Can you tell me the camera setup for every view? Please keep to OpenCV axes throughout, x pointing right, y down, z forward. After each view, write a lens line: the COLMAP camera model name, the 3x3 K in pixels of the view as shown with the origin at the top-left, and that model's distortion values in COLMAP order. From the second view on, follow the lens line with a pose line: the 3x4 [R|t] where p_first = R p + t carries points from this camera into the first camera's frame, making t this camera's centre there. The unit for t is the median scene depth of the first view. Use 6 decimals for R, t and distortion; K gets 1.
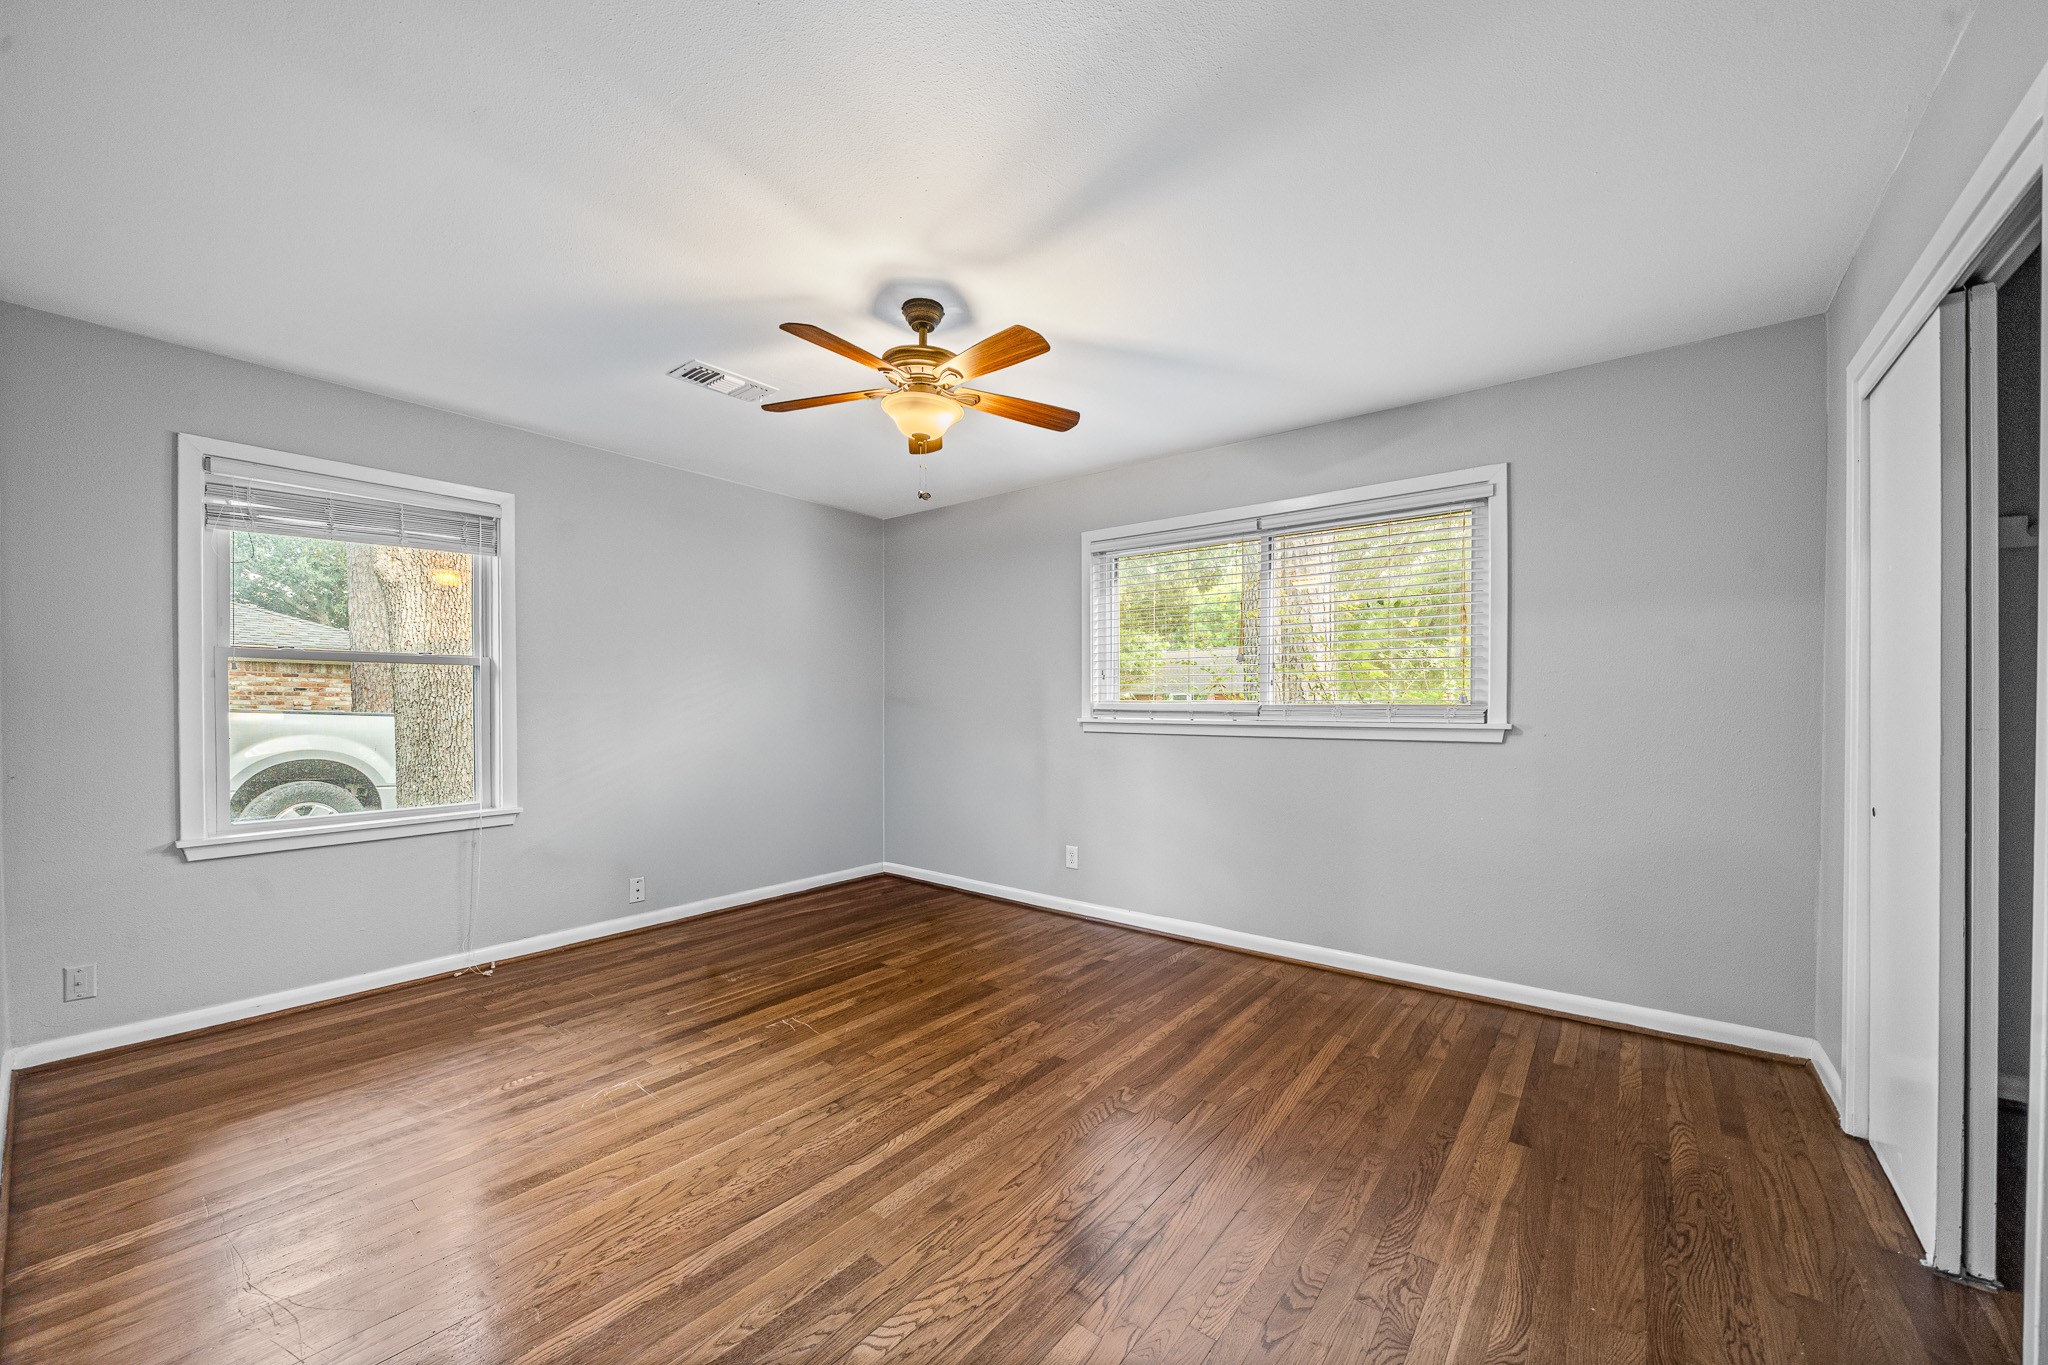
lens RADIAL K [[766.5, 0, 1026.8], [0, 766.5, 708.0], [0, 0, 1]] dist [-0.005745, -0.000421]
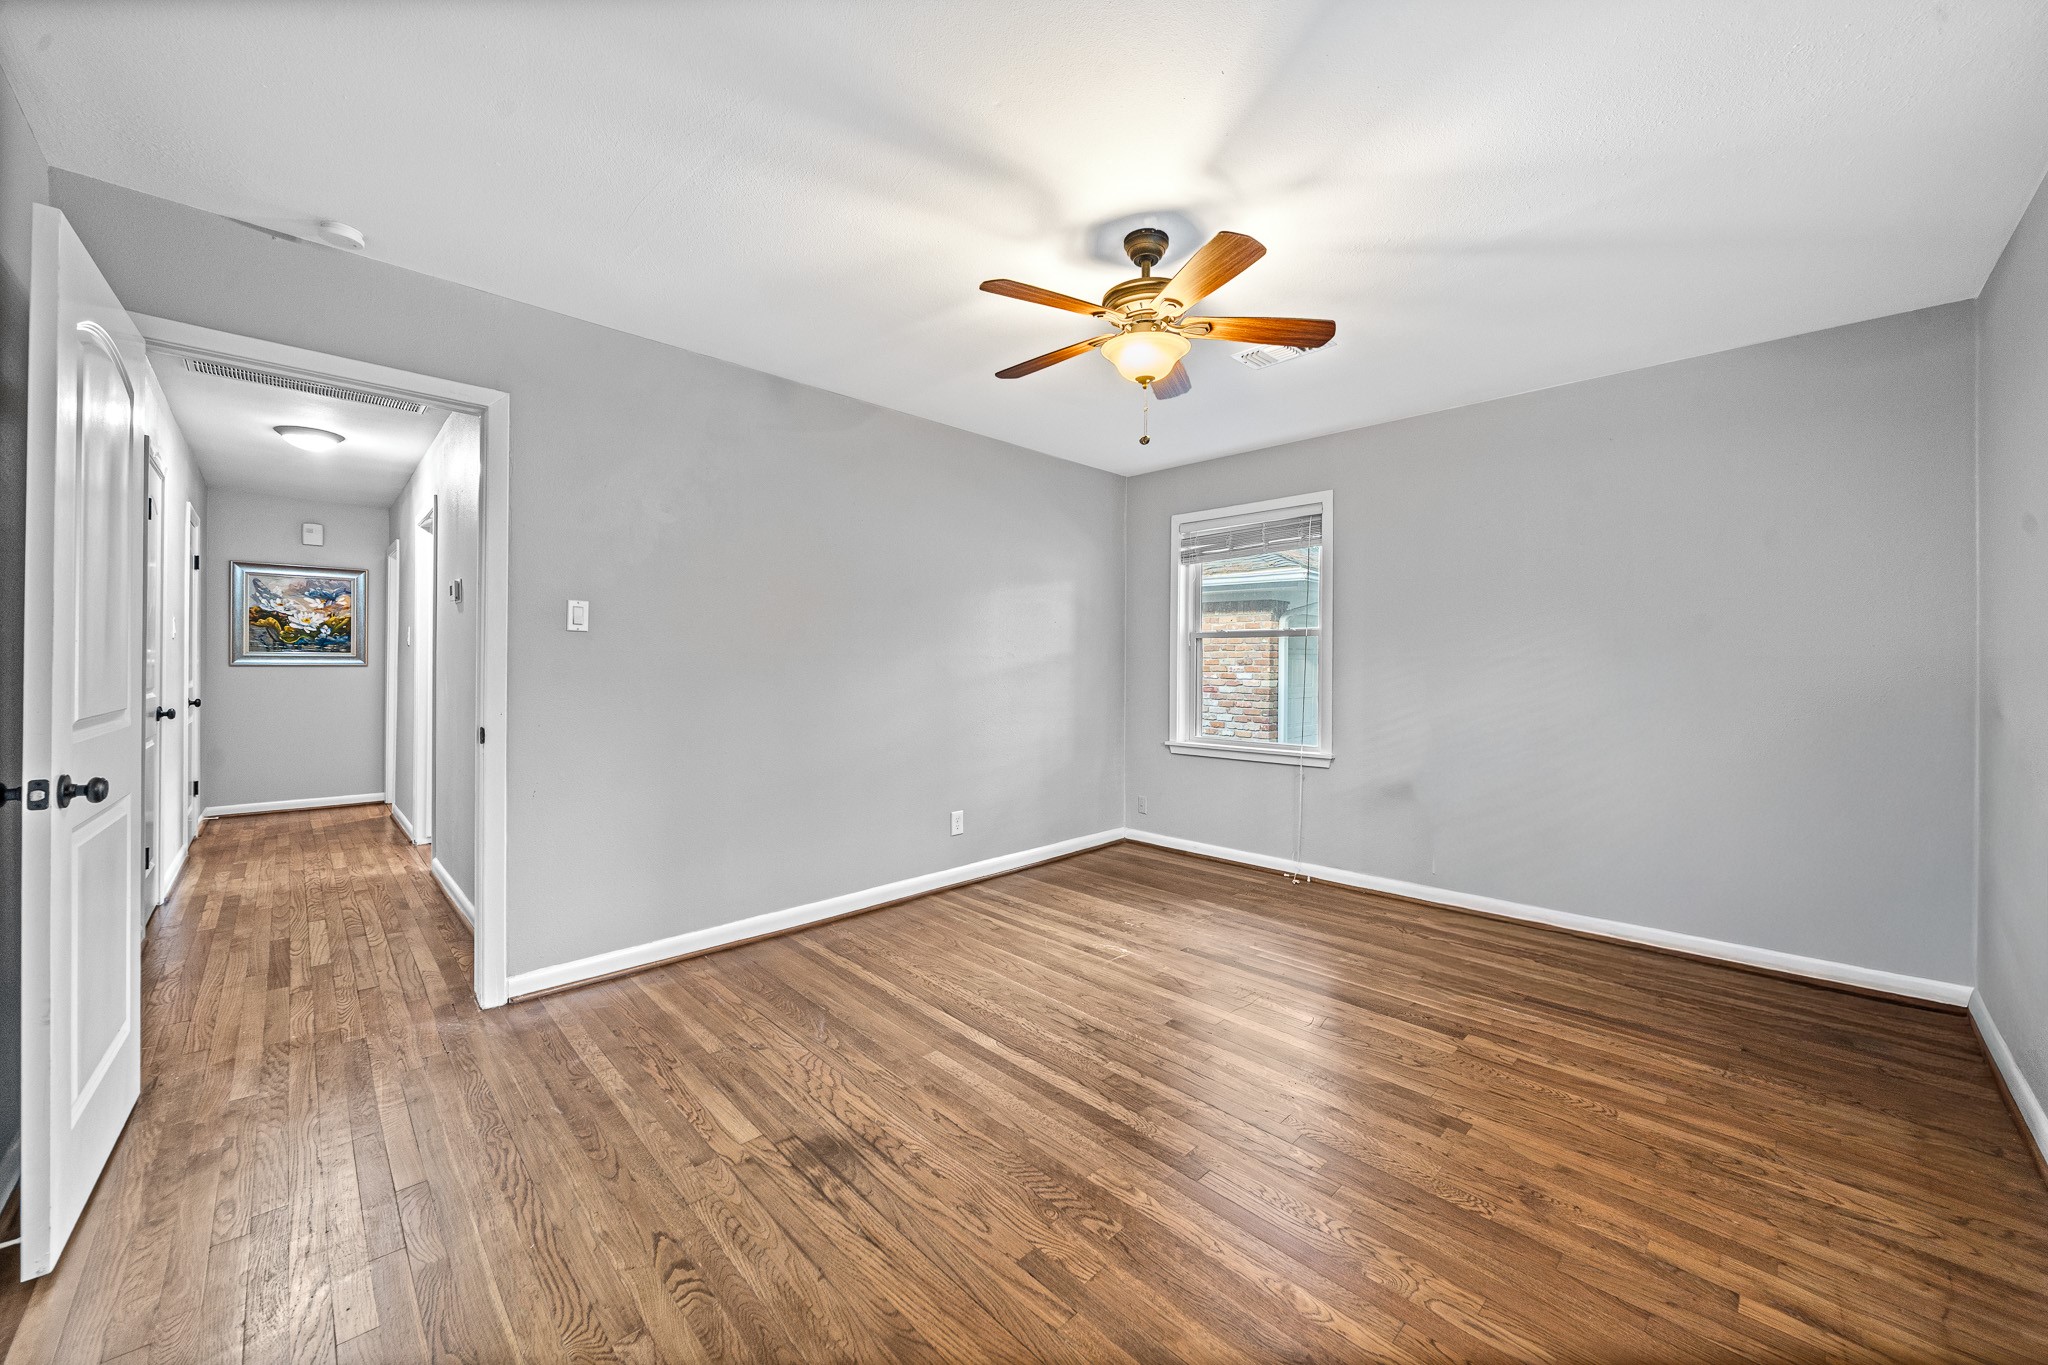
lens RADIAL K [[766.5, 0, 1037.9], [0, 766.5, 663.6], [0, 0, 1]] dist [-0.005745, -0.000421]
pose [[-0.119974, -0.000565, -0.992777, 0.825872], [-0.012413, 0.999923, 0.000931, -0.007631], [0.992699, 0.012436, -0.119972, 1.017262]]
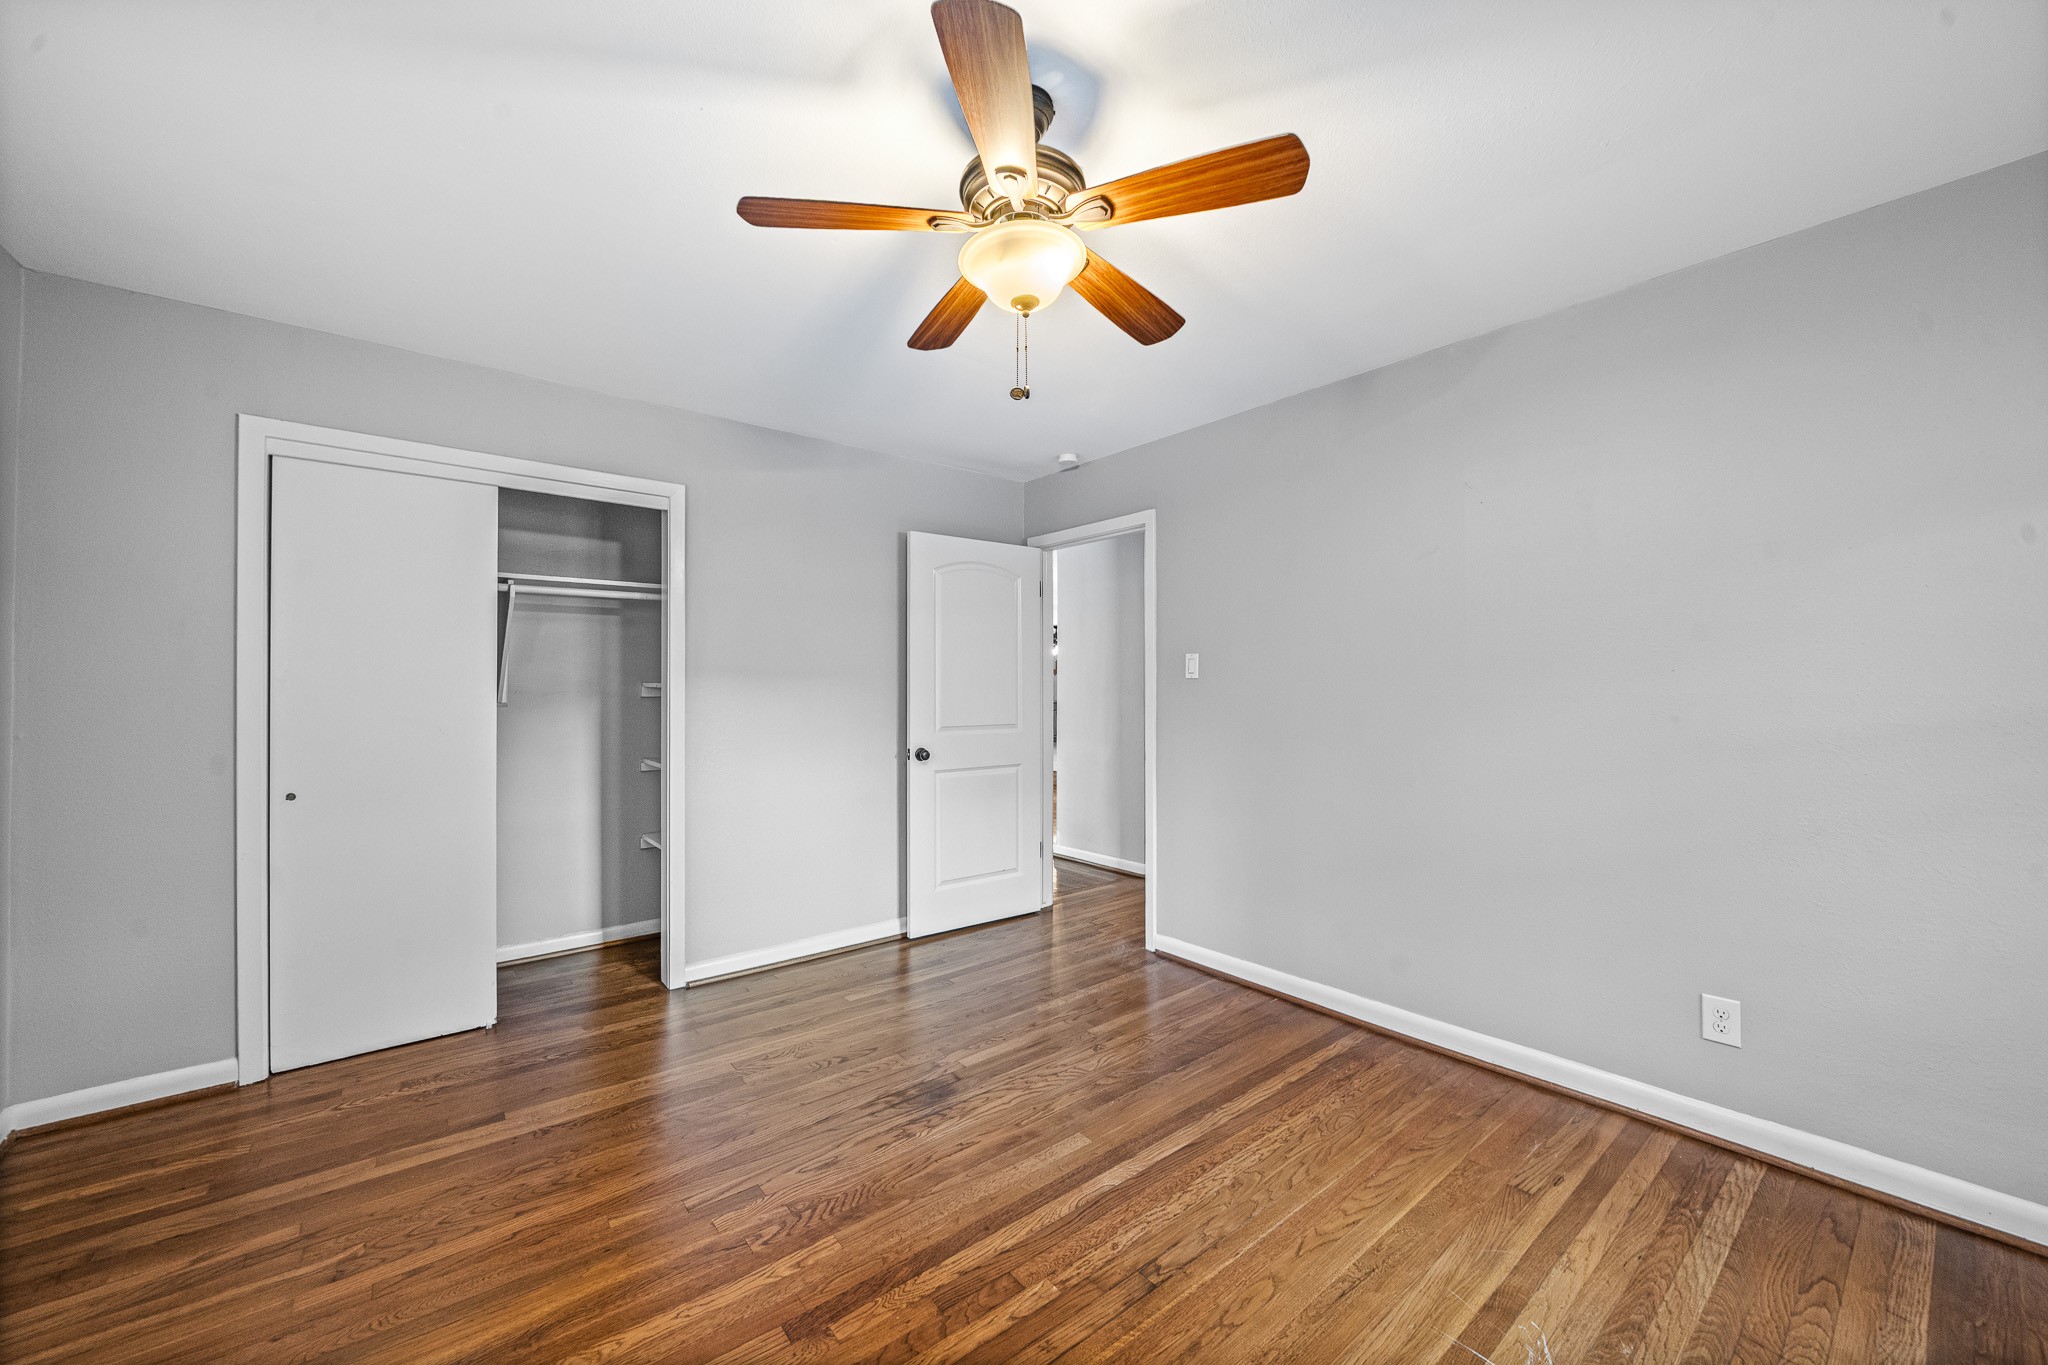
lens RADIAL K [[766.5, 0, 1034.7], [0, 766.5, 688.7], [0, 0, 1]] dist [-0.005745, -0.000421]
pose [[-0.976416, 0.002536, 0.215881, -0.289537], [0.003653, 0.999982, 0.004773, -0.035466], [-0.215865, 0.005449, -0.976408, 1.665689]]
